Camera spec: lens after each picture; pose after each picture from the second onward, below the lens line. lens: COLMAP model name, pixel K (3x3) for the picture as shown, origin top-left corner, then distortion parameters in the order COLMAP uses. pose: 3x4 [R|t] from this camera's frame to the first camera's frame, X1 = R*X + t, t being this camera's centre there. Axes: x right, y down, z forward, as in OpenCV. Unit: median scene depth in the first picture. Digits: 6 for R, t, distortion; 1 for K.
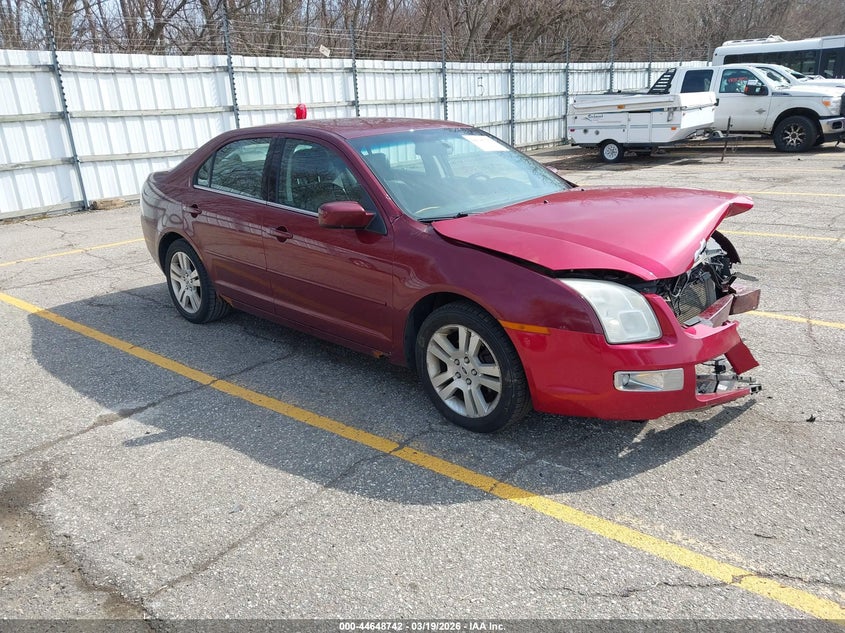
lens RADIAL K [[671.0, 0, 422.5], [0, 671.0, 316.5], [0, 0, 1]] dist [0.007645, 0.000386]
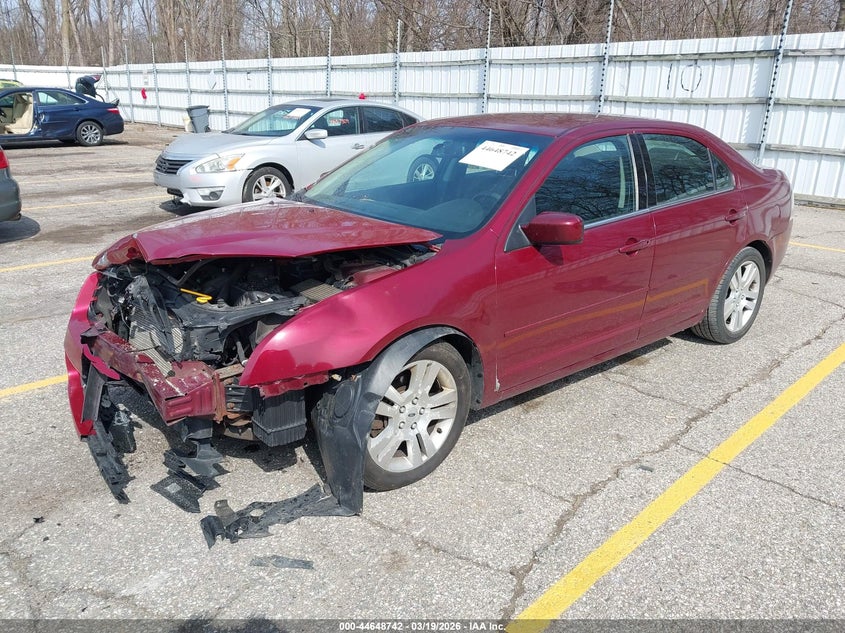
lens RADIAL K [[671.0, 0, 422.5], [0, 671.0, 316.5], [0, 0, 1]] dist [0.007645, 0.000386]
pose [[-0.097236, 0.355943, -0.929435, 0.867781], [-0.316453, 0.874340, 0.367951, -0.355855], [0.943611, 0.329901, 0.027622, 0.964210]]
